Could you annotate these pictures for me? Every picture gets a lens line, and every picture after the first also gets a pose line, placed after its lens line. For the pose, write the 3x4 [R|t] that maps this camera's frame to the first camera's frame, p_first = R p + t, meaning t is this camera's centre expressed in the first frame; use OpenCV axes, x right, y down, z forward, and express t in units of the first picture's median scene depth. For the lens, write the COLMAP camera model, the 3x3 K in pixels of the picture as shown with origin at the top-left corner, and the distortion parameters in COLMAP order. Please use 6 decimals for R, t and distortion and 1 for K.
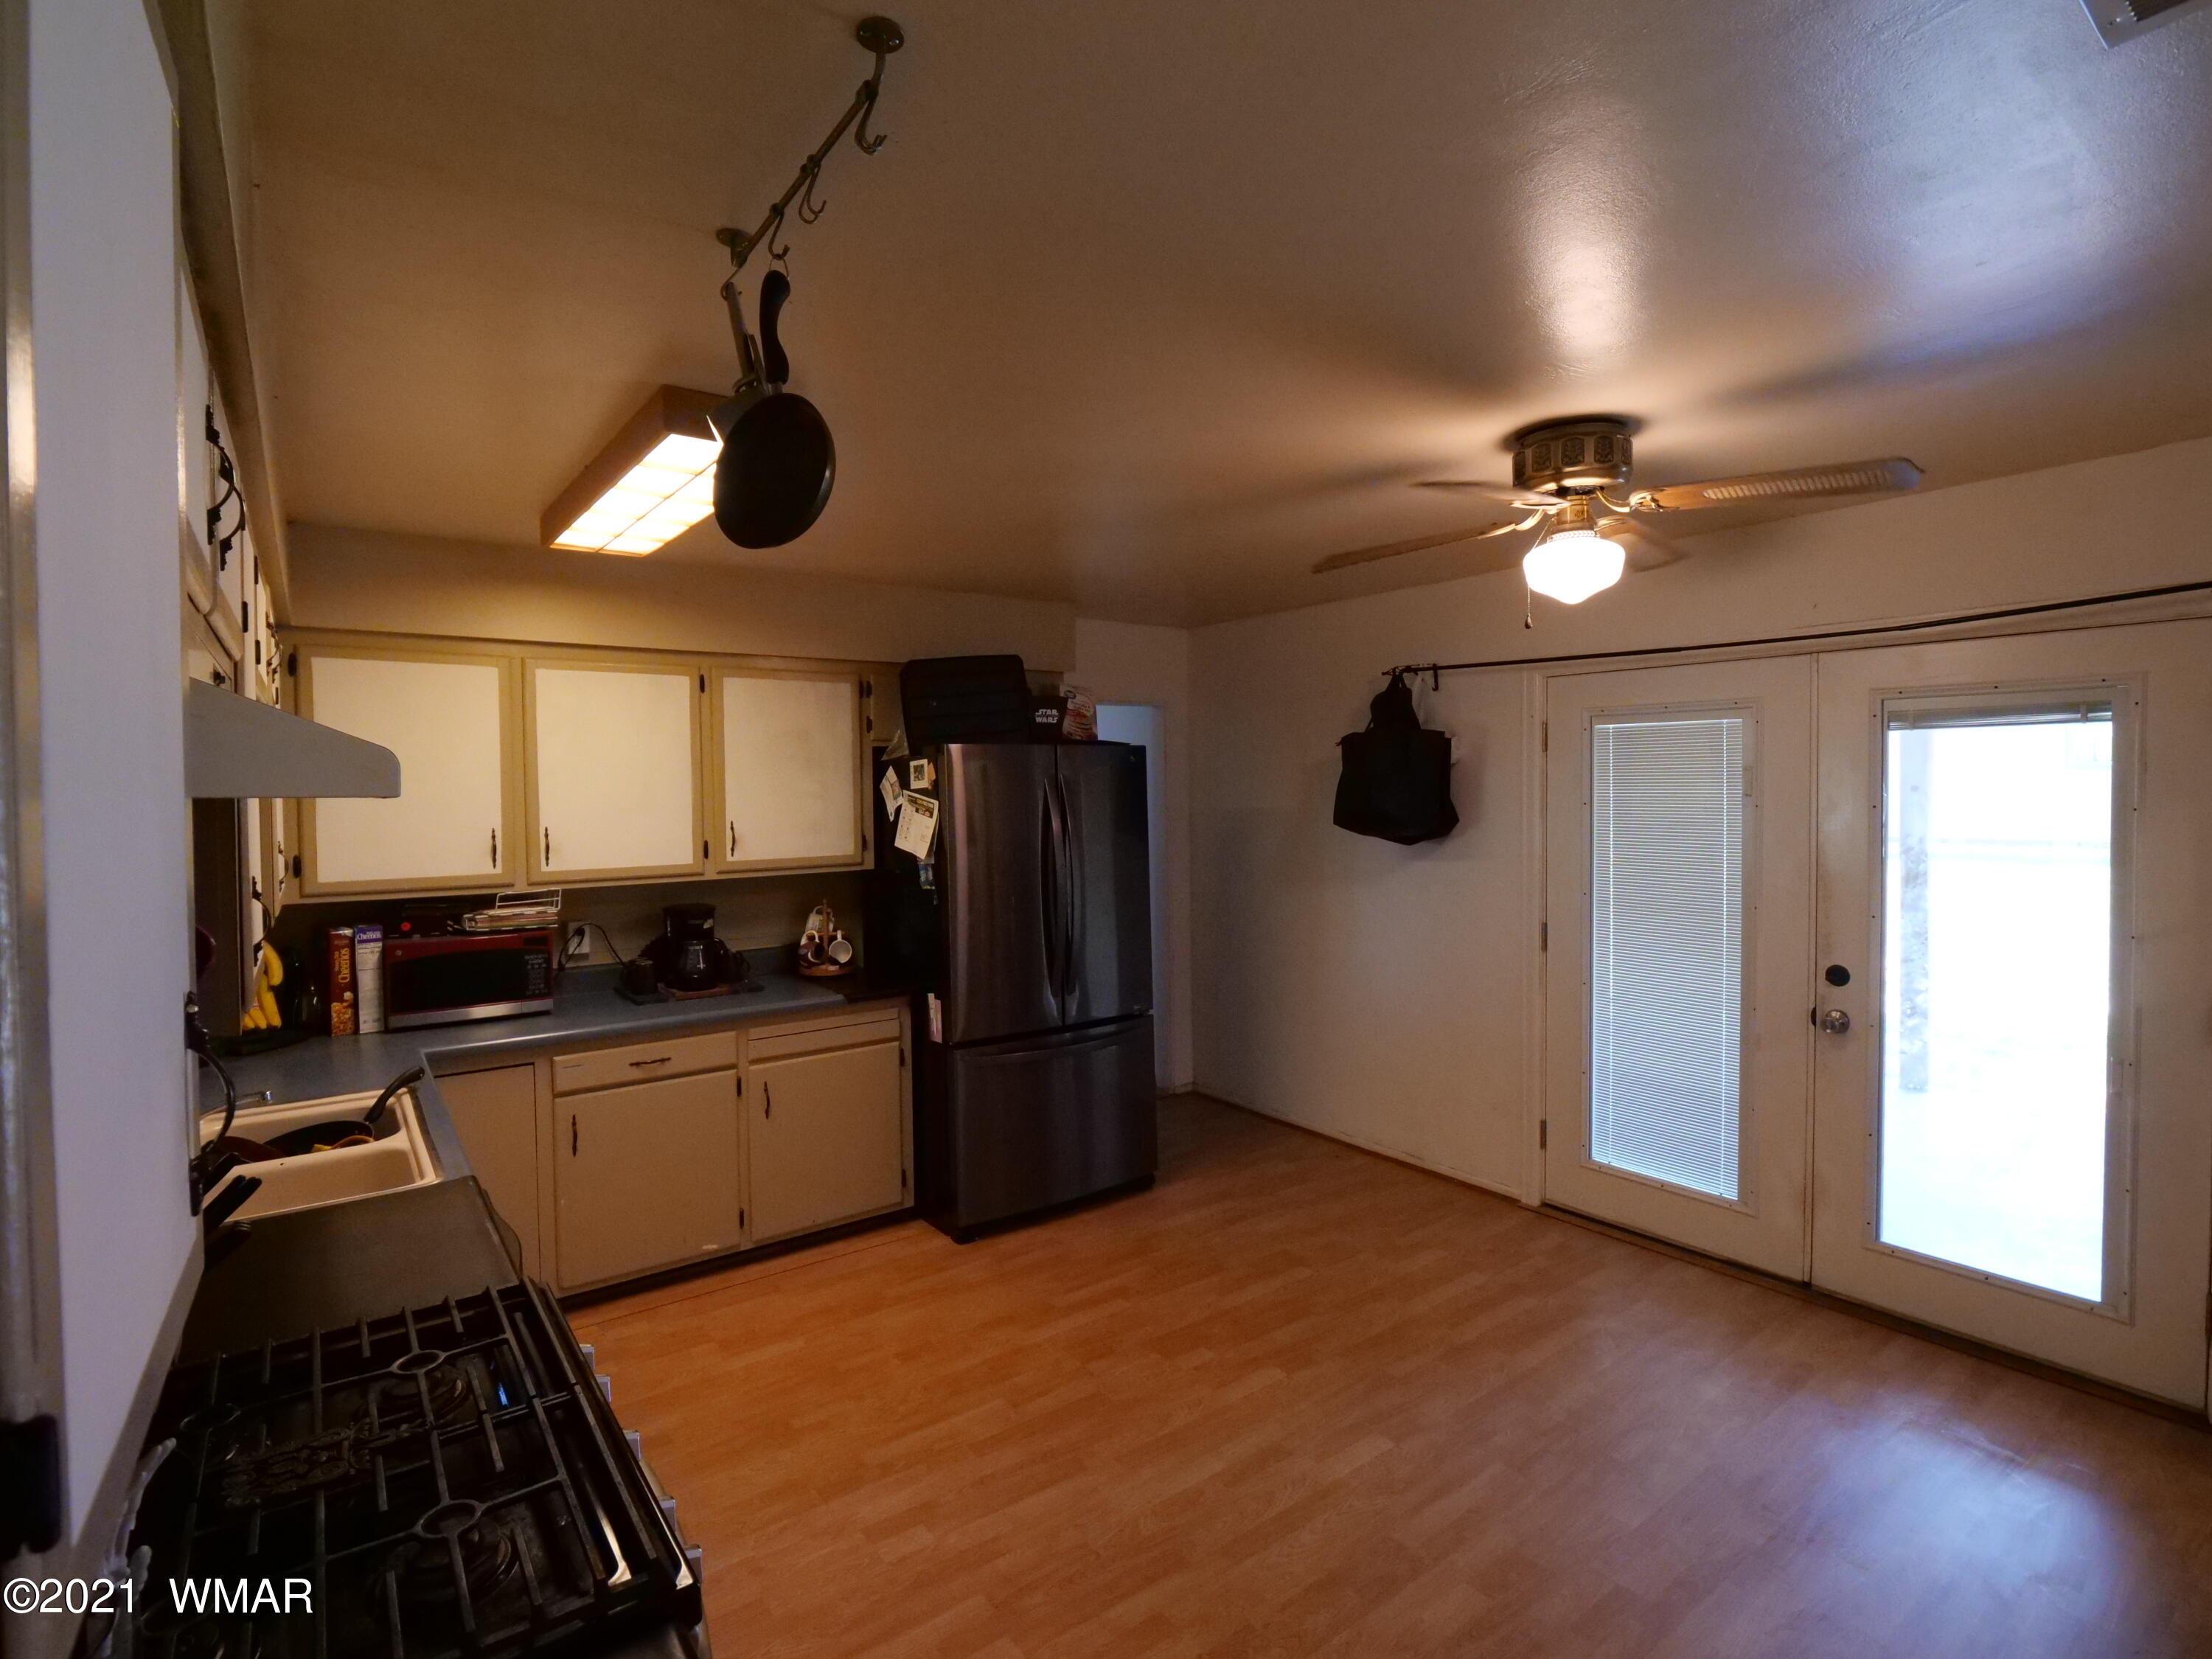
lens RADIAL K [[1073.4, 0, 1099.0], [0, 1073.4, 816.5], [0, 0, 1]] dist [-0.014376, 0.000758]
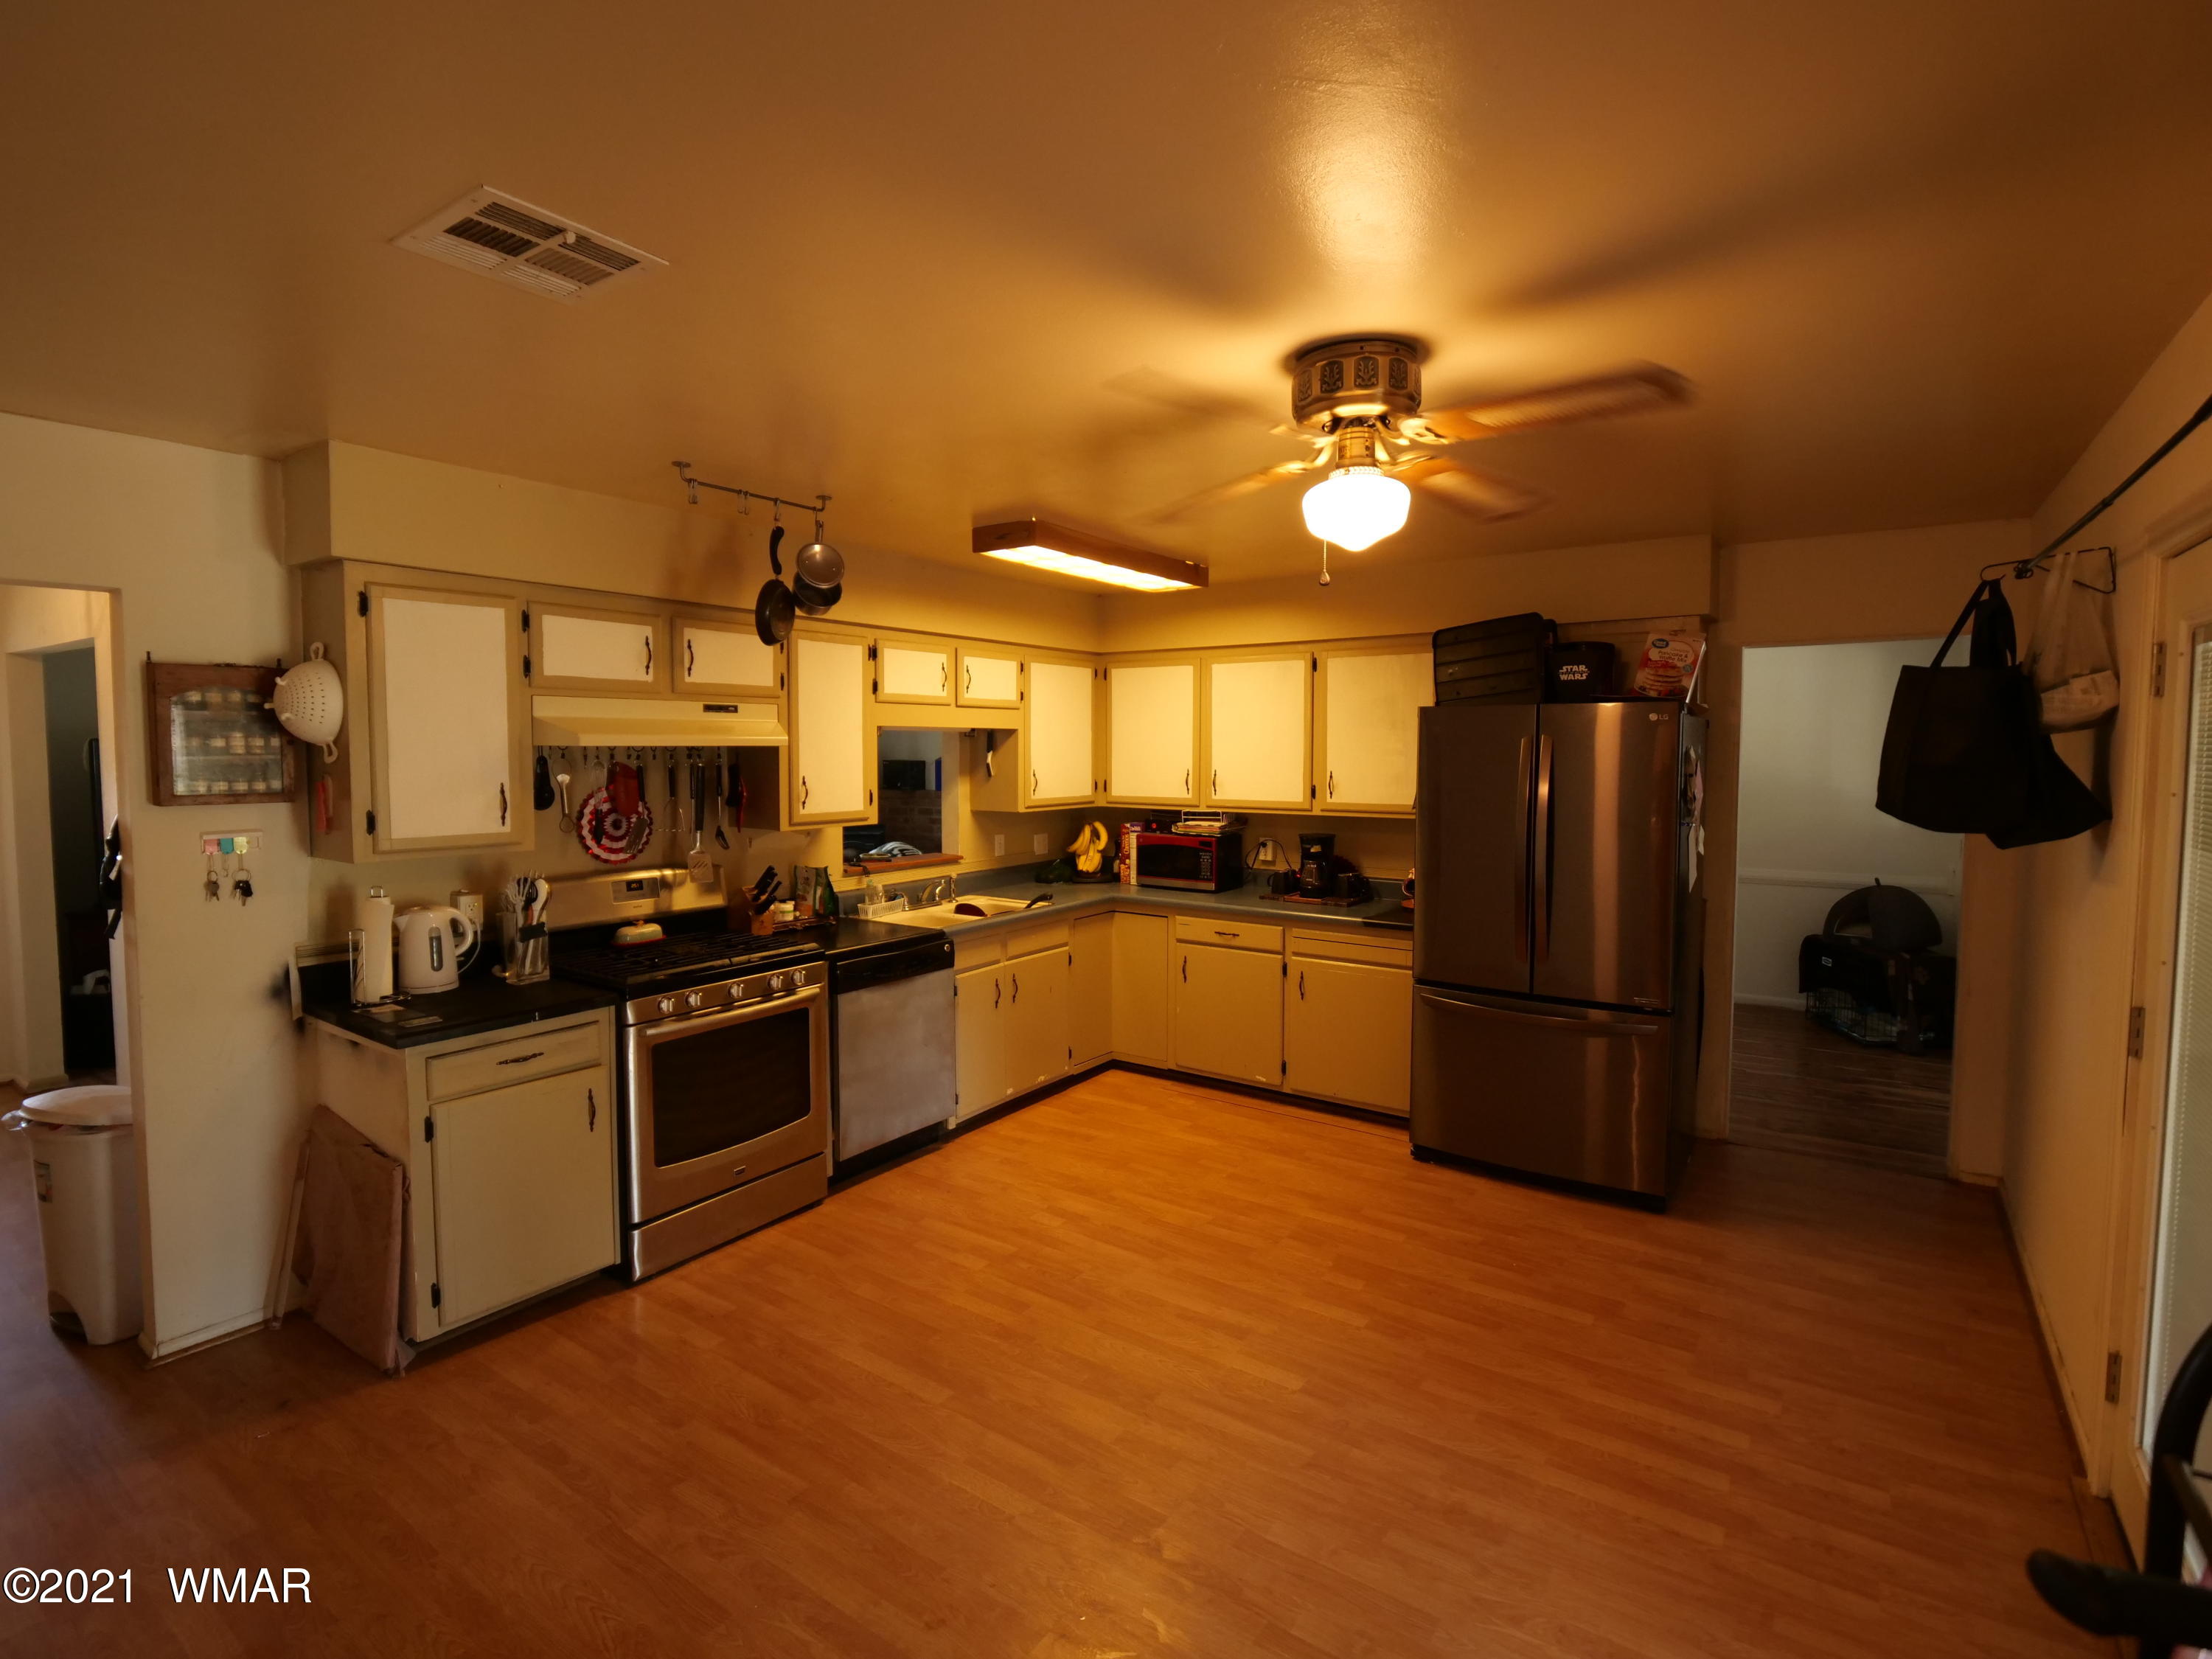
lens RADIAL K [[1073.4, 0, 1099.0], [0, 1073.4, 816.5], [0, 0, 1]] dist [-0.014376, 0.000758]
pose [[0.318014, 0.074231, -0.945175, 0.898117], [-0.031829, 0.997204, 0.067608, -0.022075], [0.947551, 0.008583, 0.319488, 0.377128]]
